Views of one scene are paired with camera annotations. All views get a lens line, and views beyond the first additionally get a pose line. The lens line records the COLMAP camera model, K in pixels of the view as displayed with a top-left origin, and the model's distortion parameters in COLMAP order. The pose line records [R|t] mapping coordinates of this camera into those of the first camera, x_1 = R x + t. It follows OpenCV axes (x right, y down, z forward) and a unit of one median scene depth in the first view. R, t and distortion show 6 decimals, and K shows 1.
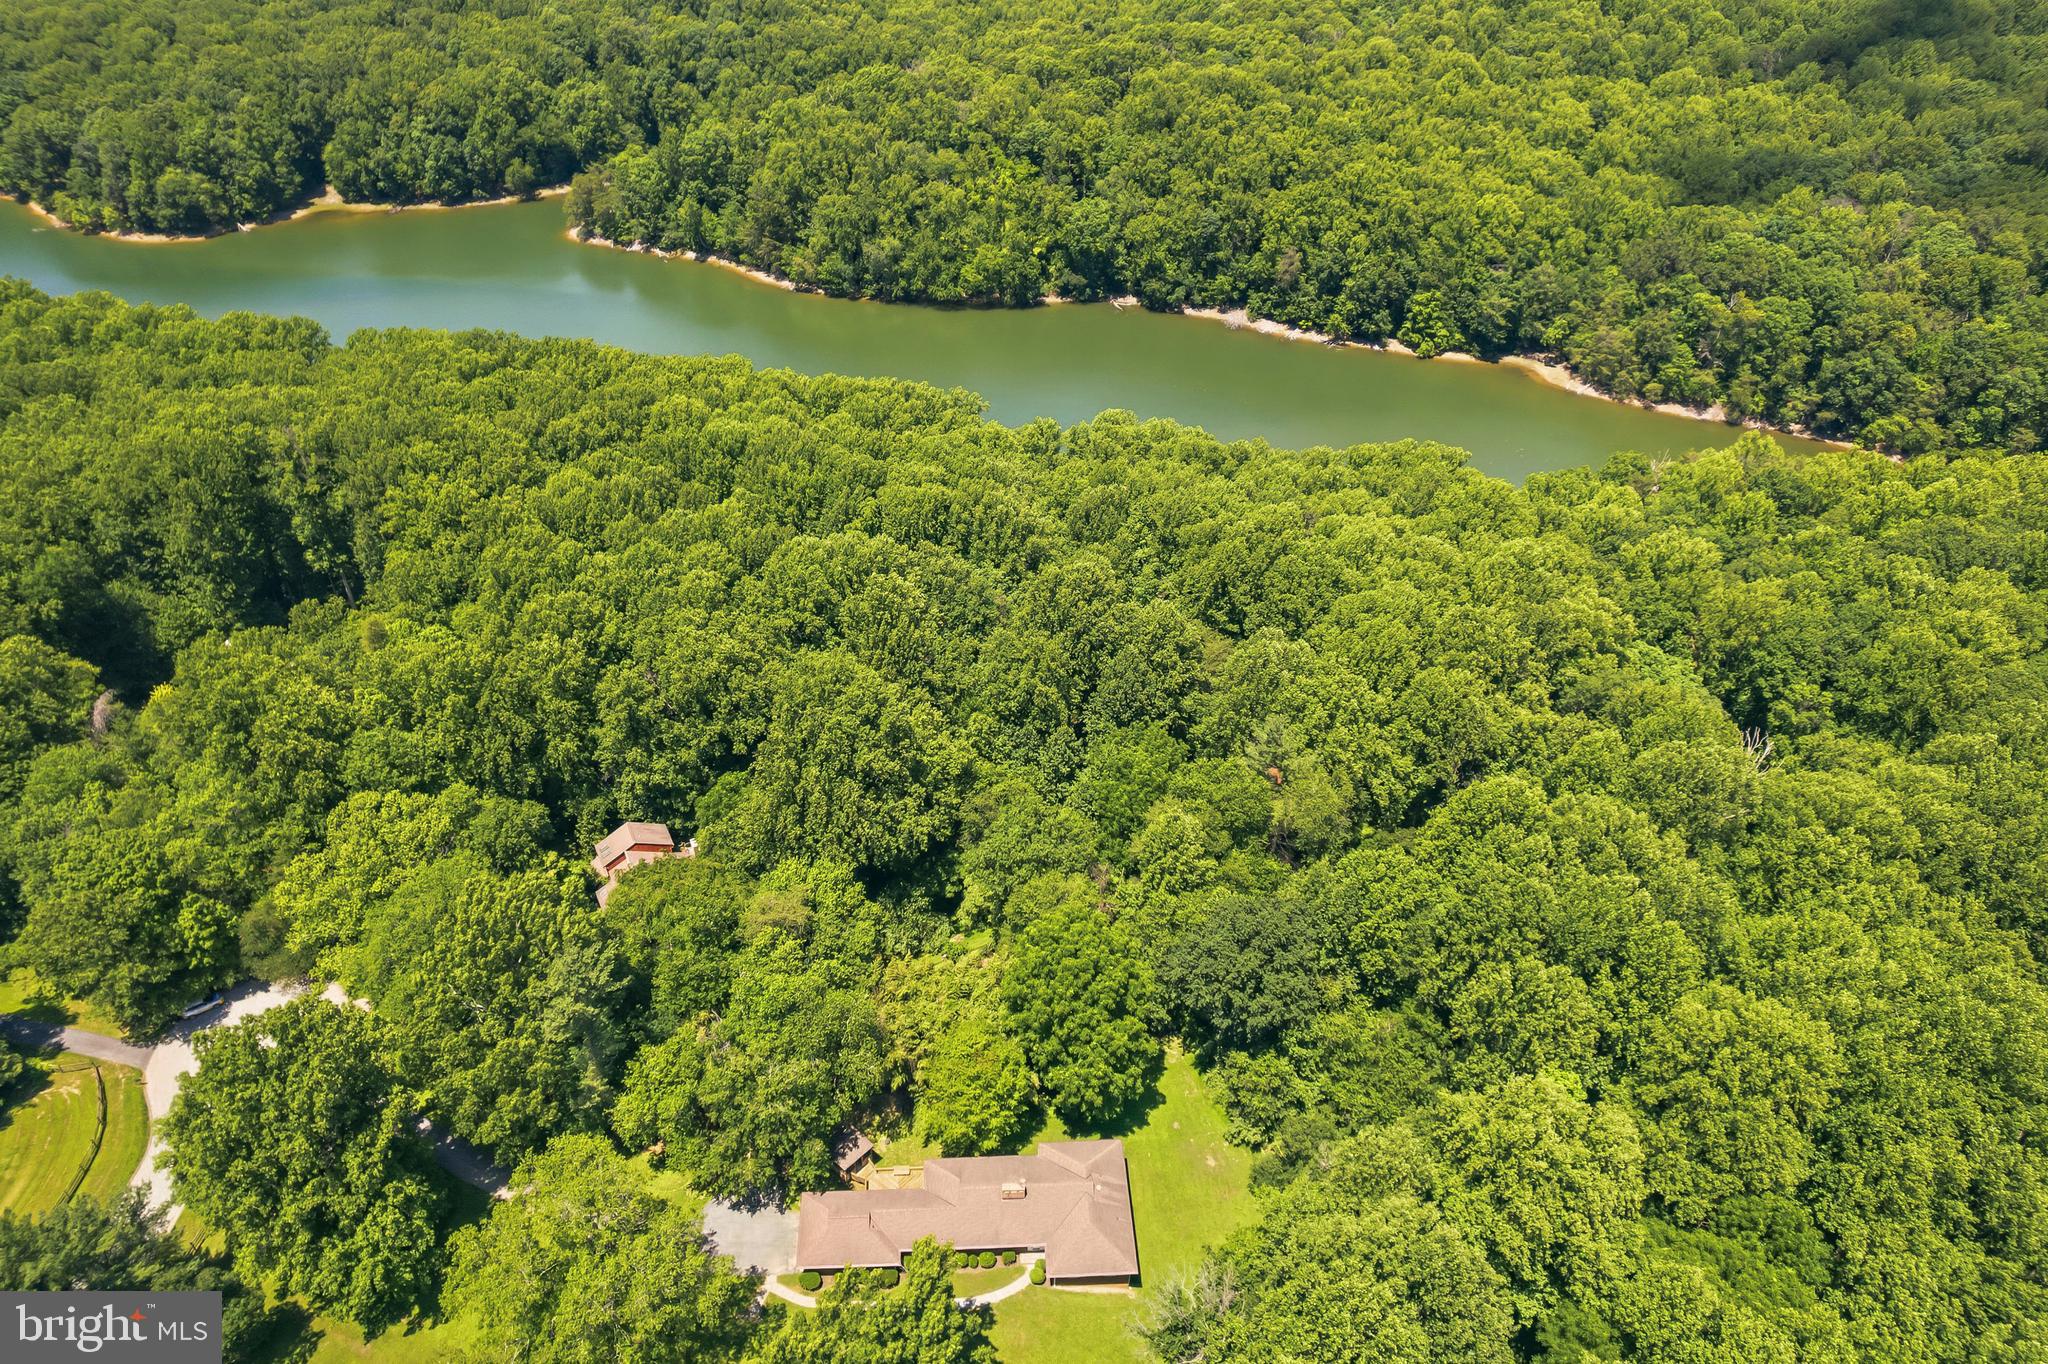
lens RADIAL K [[1392.1, 0, 1033.0], [0, 1392.1, 691.9], [0, 0, 1]] dist [-0.077113, 0.074161]
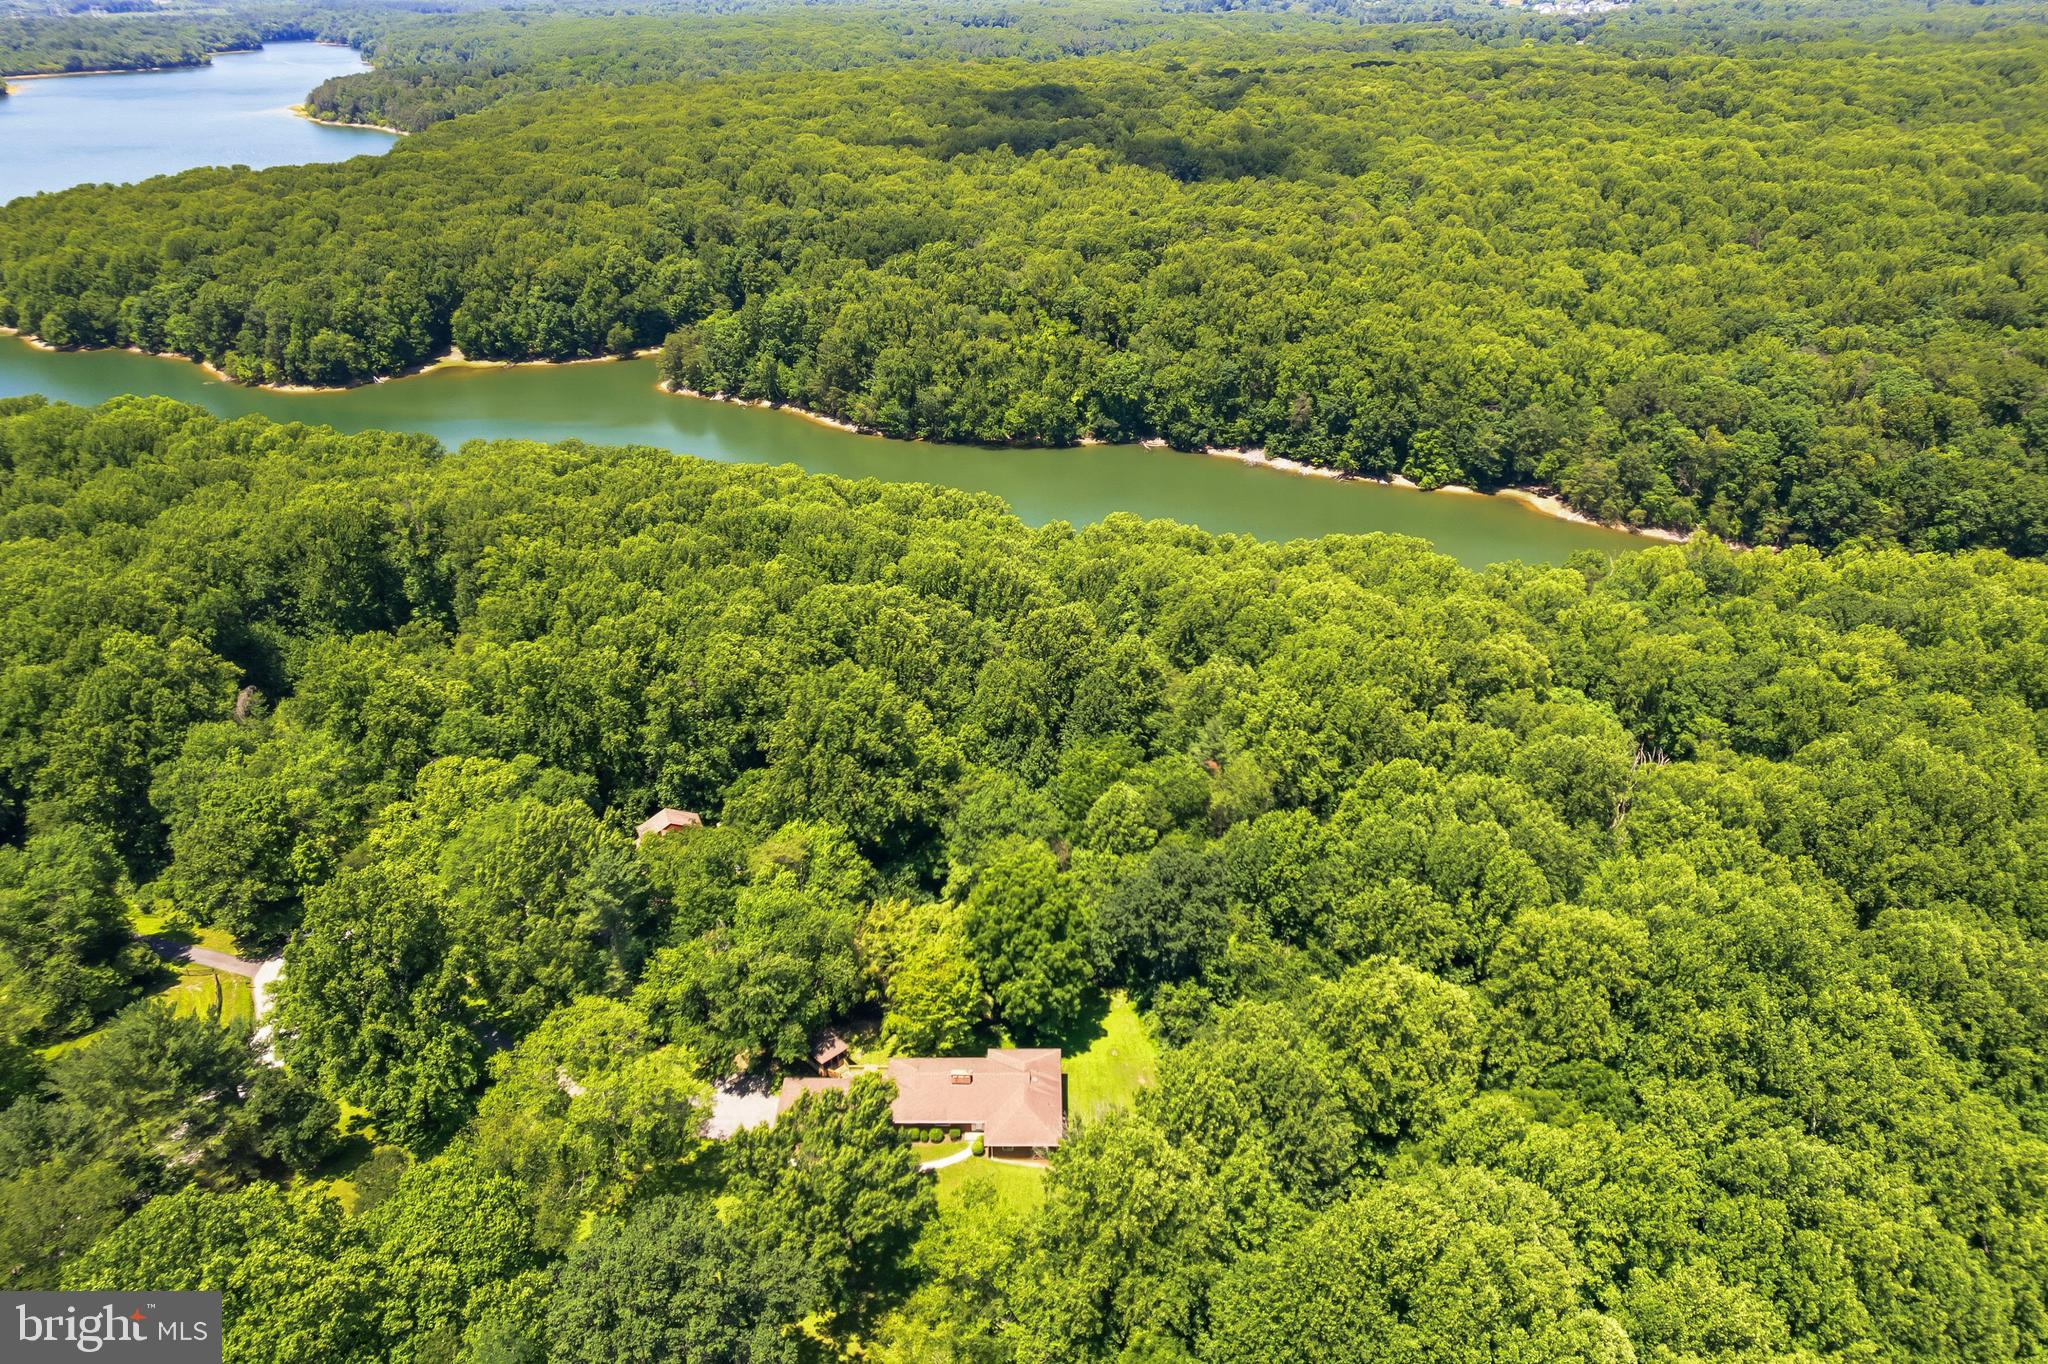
lens RADIAL K [[1392.1, 0, 1028.5], [0, 1392.1, 685.1], [0, 0, 1]] dist [-0.077113, 0.074161]
pose [[0.998151, 0.014433, -0.059045, 0.042171], [-0.022500, 0.990130, -0.138332, 0.075485], [0.056466, 0.139404, 0.988624, -0.080936]]
